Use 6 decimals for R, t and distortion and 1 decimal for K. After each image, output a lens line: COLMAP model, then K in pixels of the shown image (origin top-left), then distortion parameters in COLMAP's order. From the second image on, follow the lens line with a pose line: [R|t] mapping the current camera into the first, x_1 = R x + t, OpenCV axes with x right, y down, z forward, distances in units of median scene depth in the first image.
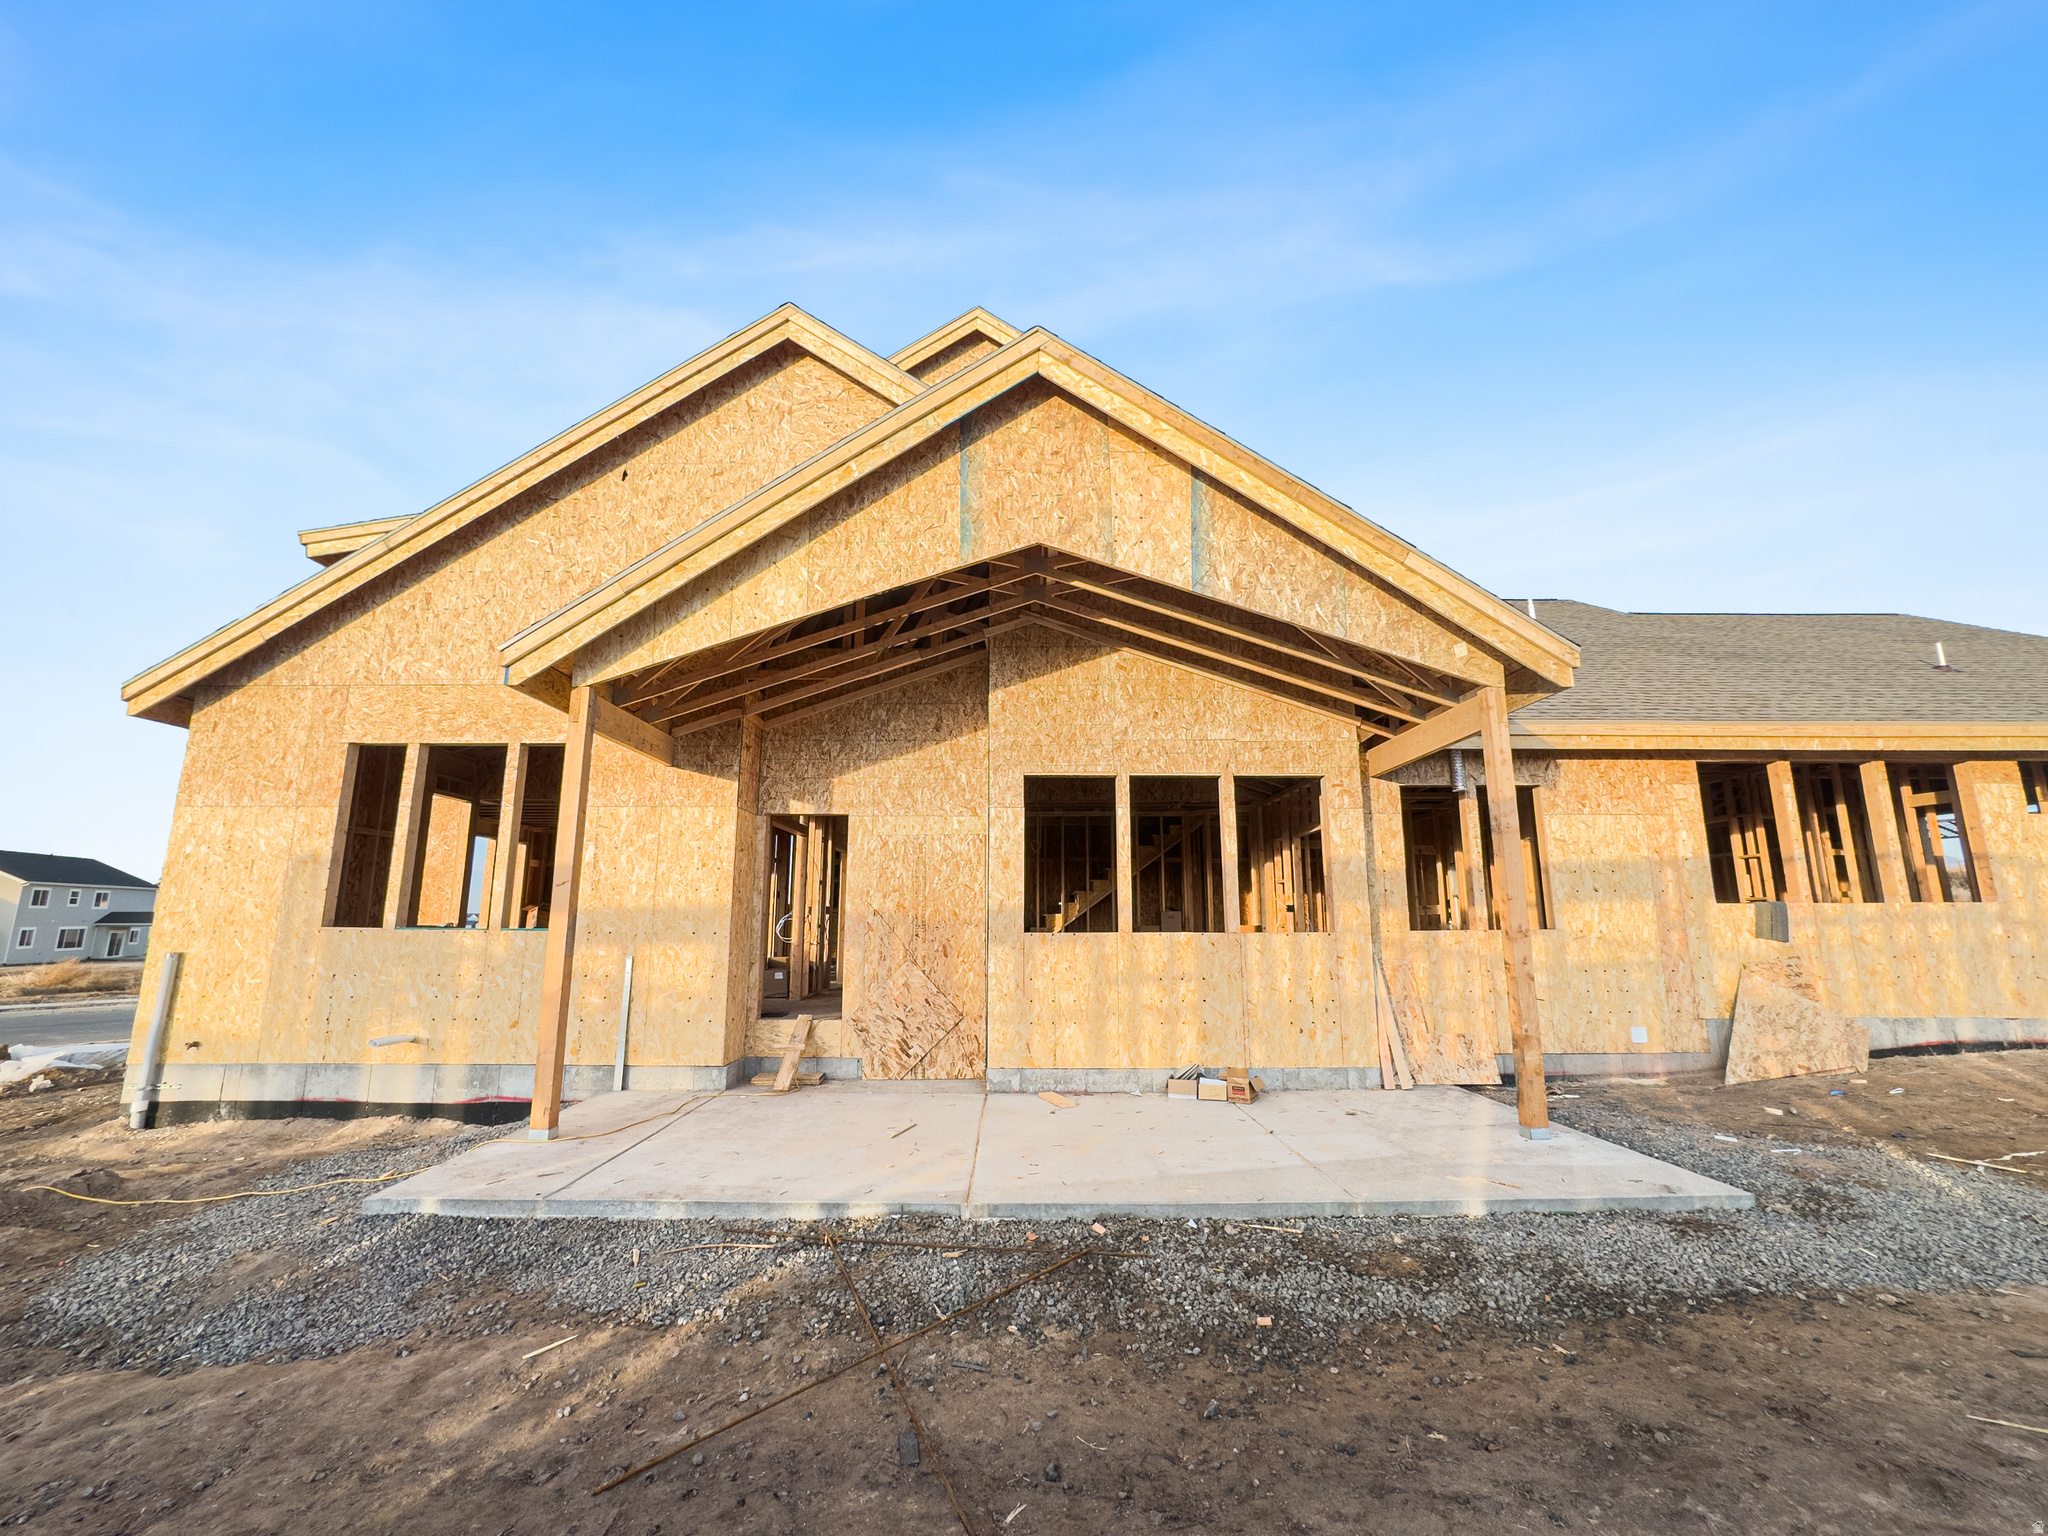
lens RADIAL K [[826.0, 0, 1033.5], [0, 826.0, 770.2], [0, 0, 1]] dist [-0.011994, 0.002792]
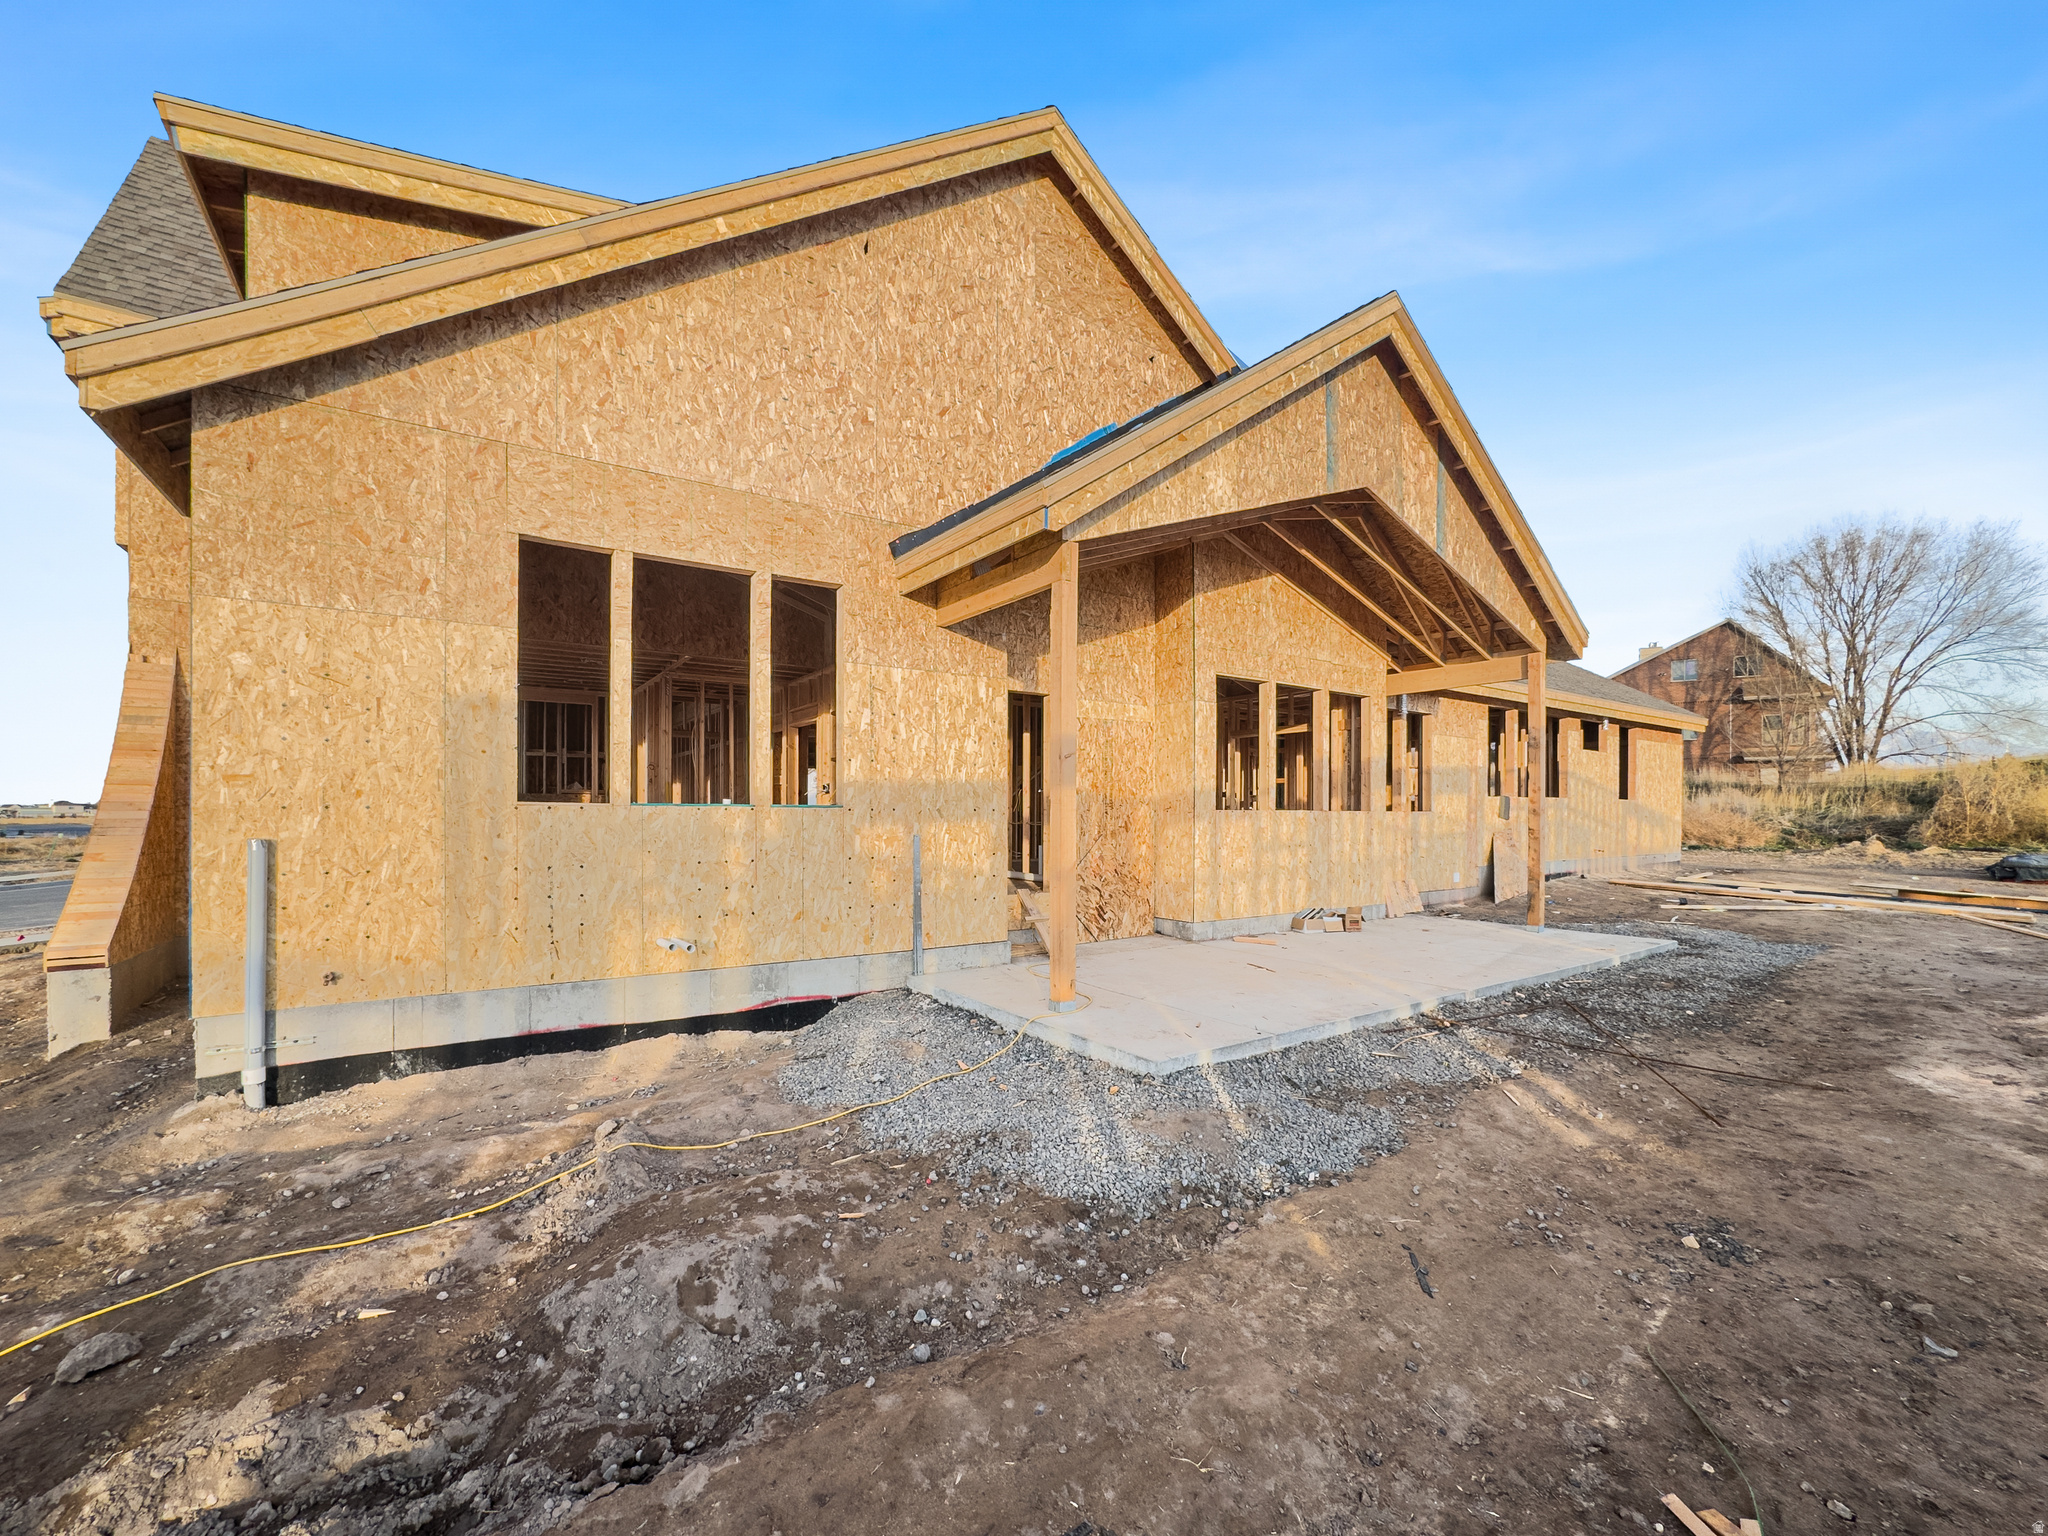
lens RADIAL K [[826.0, 0, 1075.9], [0, 826.0, 804.0], [0, 0, 1]] dist [-0.011994, 0.002792]
pose [[0.826072, 0.007242, 0.563519, -0.844786], [-0.106327, 0.983963, 0.143221, 0.040973], [-0.553444, -0.178228, 0.813594, 0.155760]]
